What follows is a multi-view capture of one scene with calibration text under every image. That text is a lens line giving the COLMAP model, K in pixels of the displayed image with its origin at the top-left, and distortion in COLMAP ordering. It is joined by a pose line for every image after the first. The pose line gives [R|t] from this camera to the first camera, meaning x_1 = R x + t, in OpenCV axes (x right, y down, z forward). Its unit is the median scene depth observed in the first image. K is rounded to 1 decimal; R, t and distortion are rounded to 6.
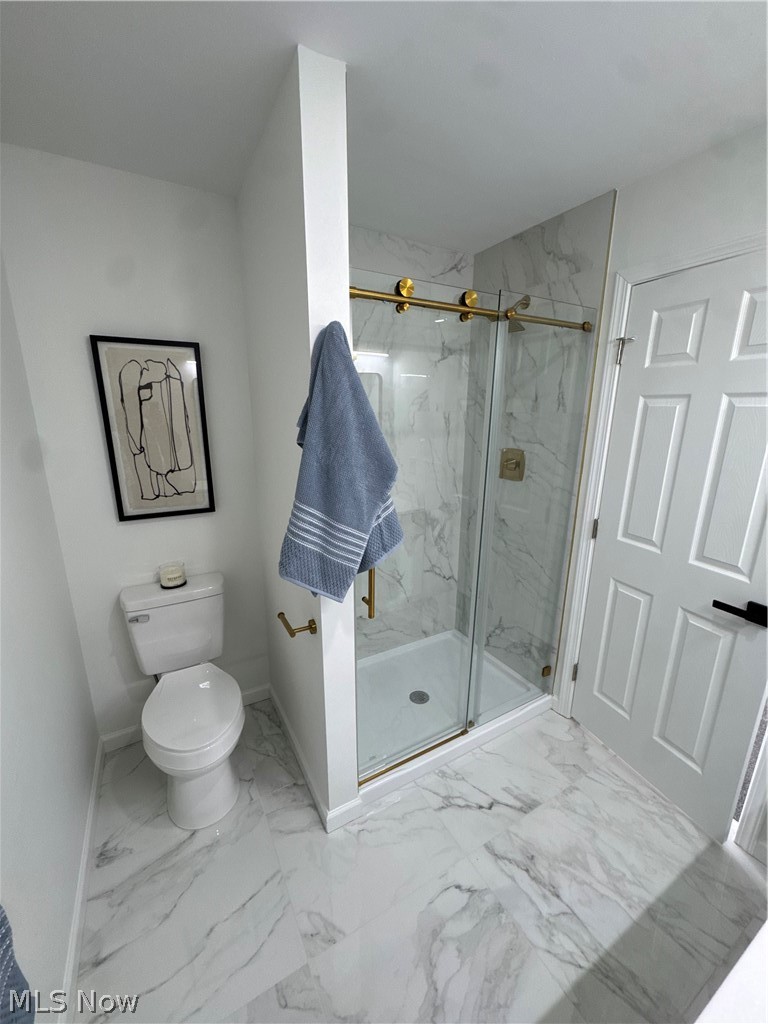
lens RADIAL K [[408.8, 0, 386.3], [0, 408.8, 509.9], [0, 0, 1]] dist [0.000963, 0.000432]
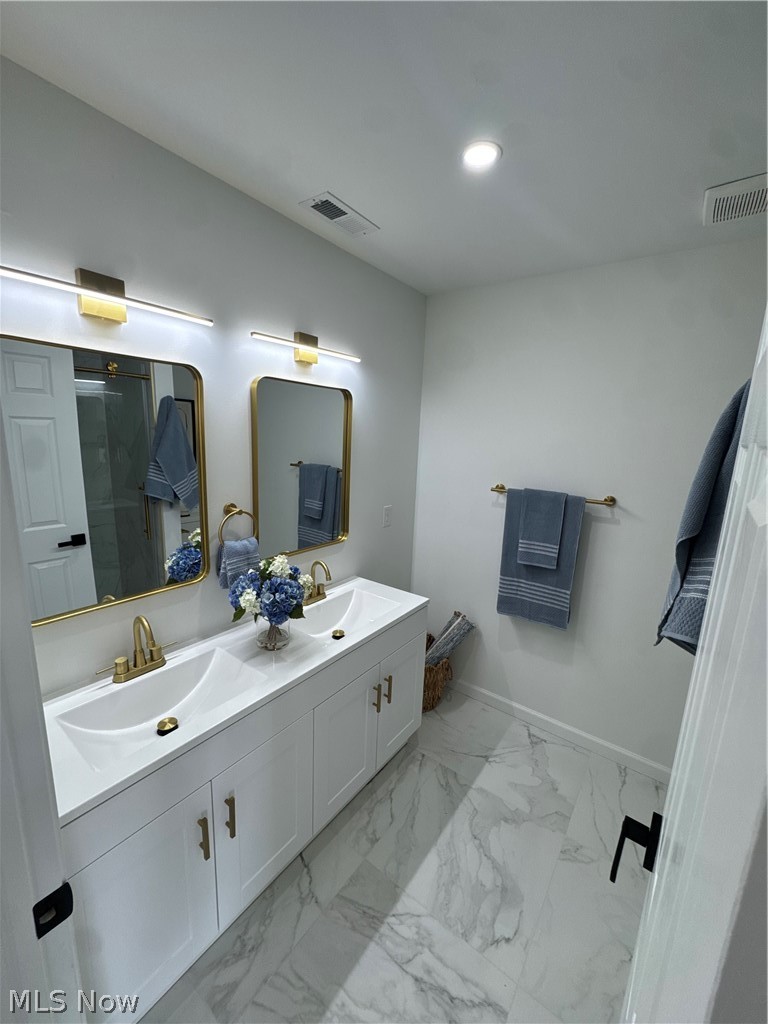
lens RADIAL K [[408.8, 0, 383.0], [0, 408.8, 514.0], [0, 0, 1]] dist [0.000963, 0.000432]
pose [[-0.914312, 0.032193, -0.403729, 0.893085], [-0.148422, 0.900855, 0.407959, -0.381024], [0.376835, 0.432924, -0.818885, 1.379774]]
